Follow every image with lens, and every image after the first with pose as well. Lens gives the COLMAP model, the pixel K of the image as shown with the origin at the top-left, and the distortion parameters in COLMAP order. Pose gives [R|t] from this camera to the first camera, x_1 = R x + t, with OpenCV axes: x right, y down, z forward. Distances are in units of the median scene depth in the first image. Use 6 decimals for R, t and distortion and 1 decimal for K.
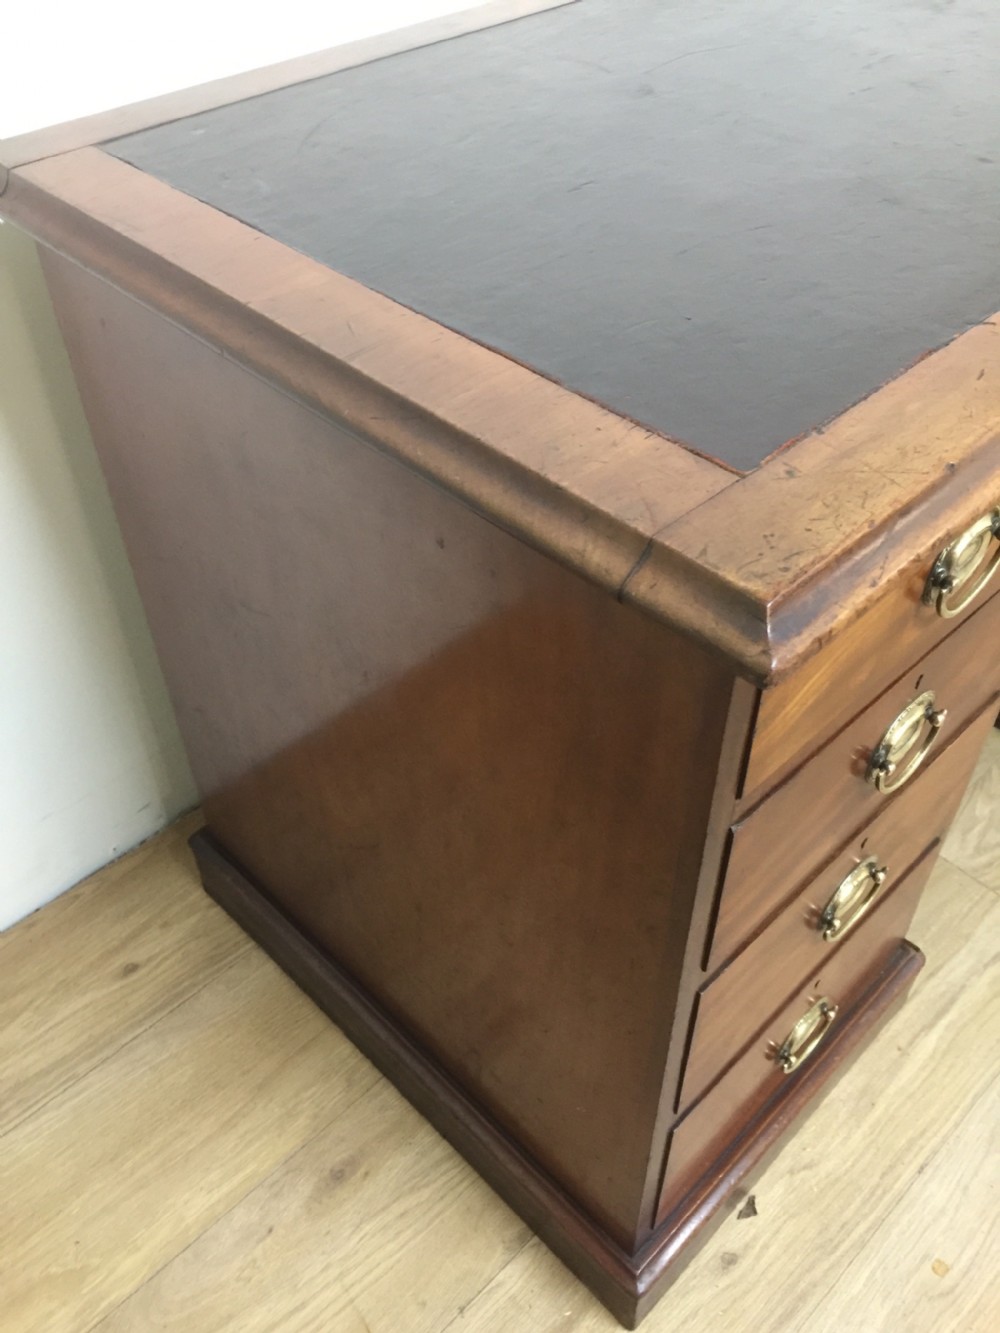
lens RADIAL K [[1146.7, 0, 508.3], [0, 1146.7, 663.1], [0, 0, 1]] dist [0.088371, -0.119885]
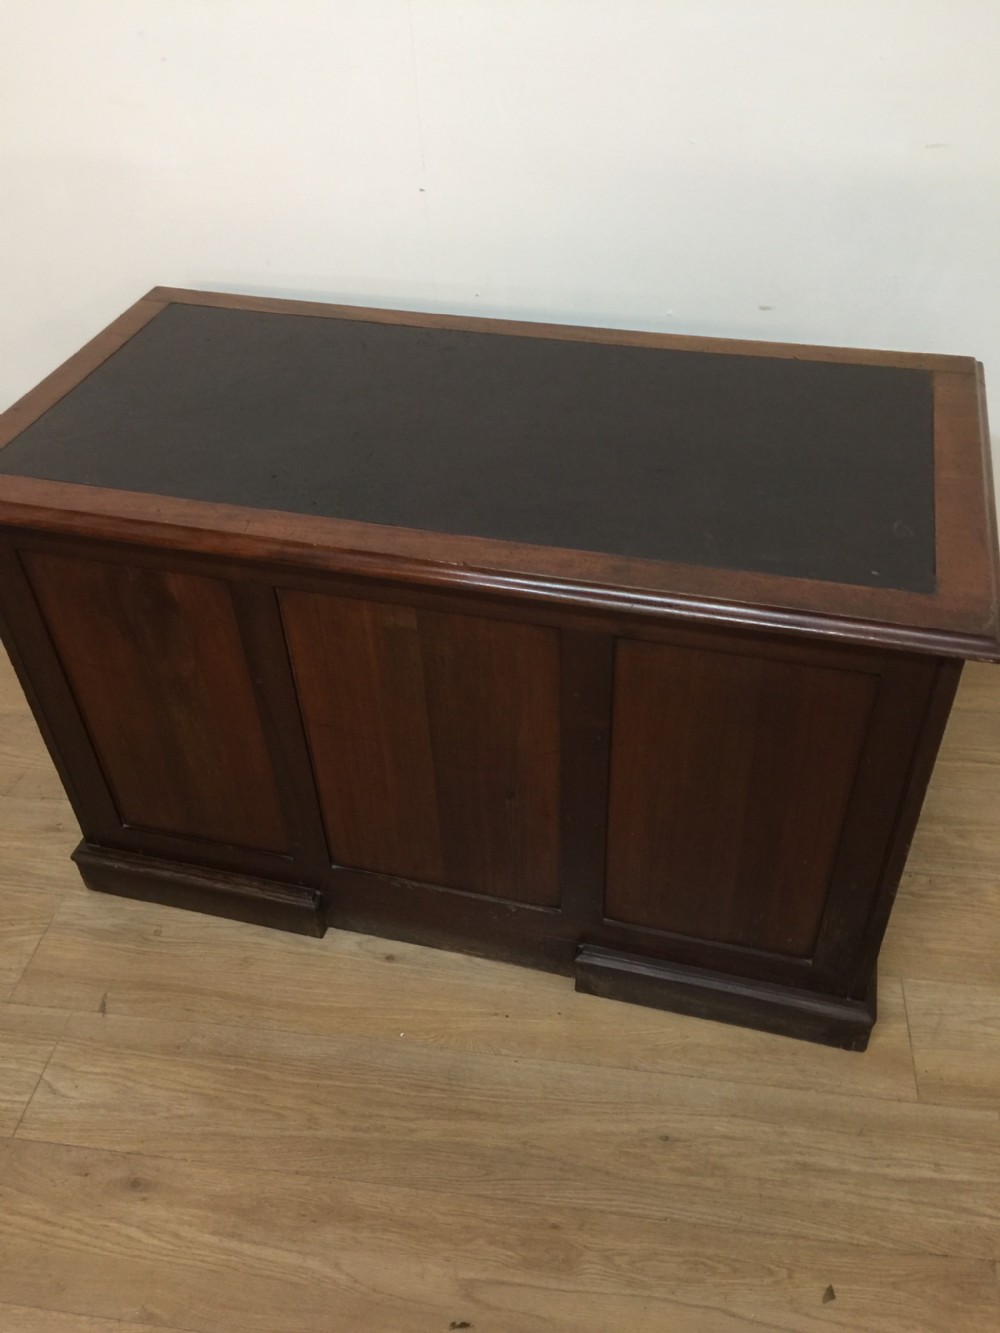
lens RADIAL K [[1146.7, 0, 516.5], [0, 1146.7, 653.1], [0, 0, 1]] dist [0.088371, -0.119885]
pose [[0.620316, 0.504200, -0.600824, 1.755255], [-0.527308, 0.835151, 0.156428, -0.498806], [0.580650, 0.219785, 0.783926, -0.259713]]
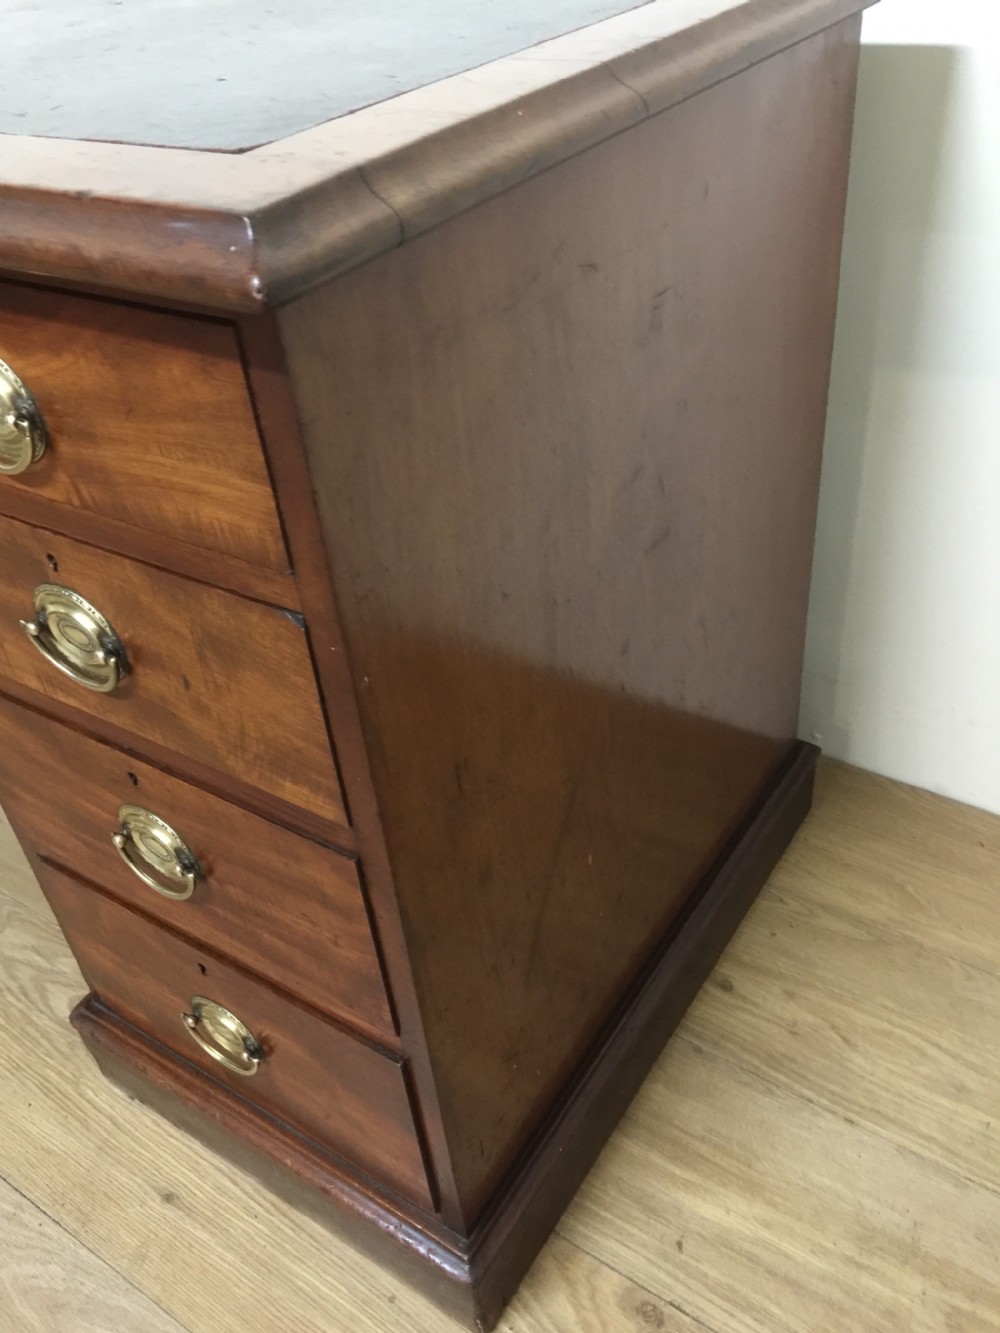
lens RADIAL K [[1146.7, 0, 501.7], [0, 1146.7, 662.7], [0, 0, 1]] dist [0.088371, -0.119885]
pose [[0.206272, 0.574127, -0.792357, 1.488528], [-0.619256, 0.703570, 0.348585, -0.764254], [0.757611, 0.418768, 0.500659, 1.050284]]
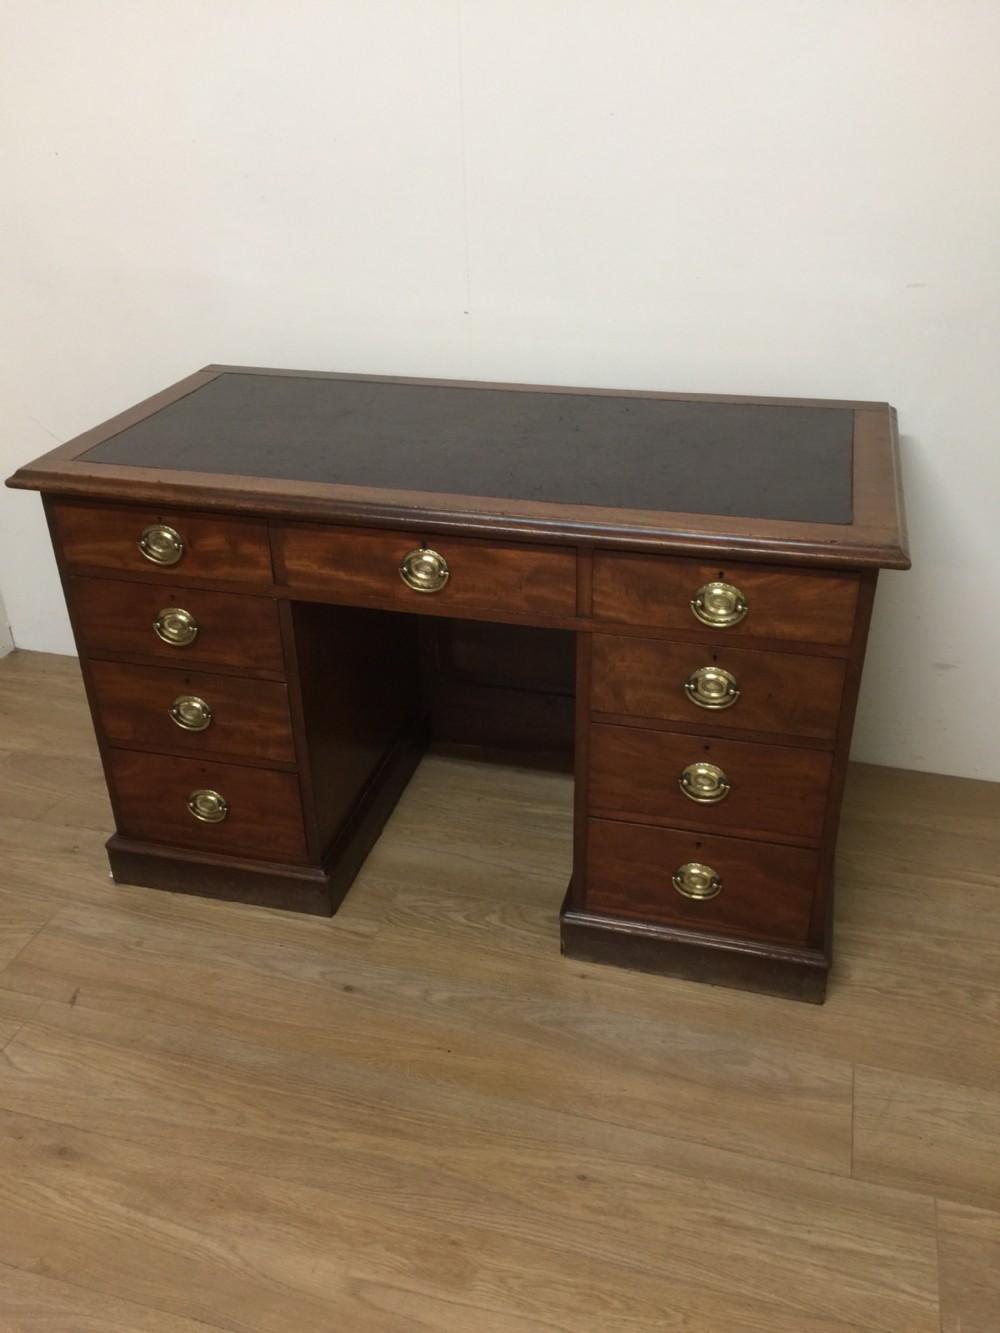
lens RADIAL K [[1146.7, 0, 507.6], [0, 1146.7, 660.9], [0, 0, 1]] dist [0.088371, -0.119885]
pose [[0.503709, 0.419633, -0.755106, 2.126372], [-0.592678, 0.803802, 0.051337, -0.371602], [0.628498, 0.421676, 0.653589, -0.114722]]
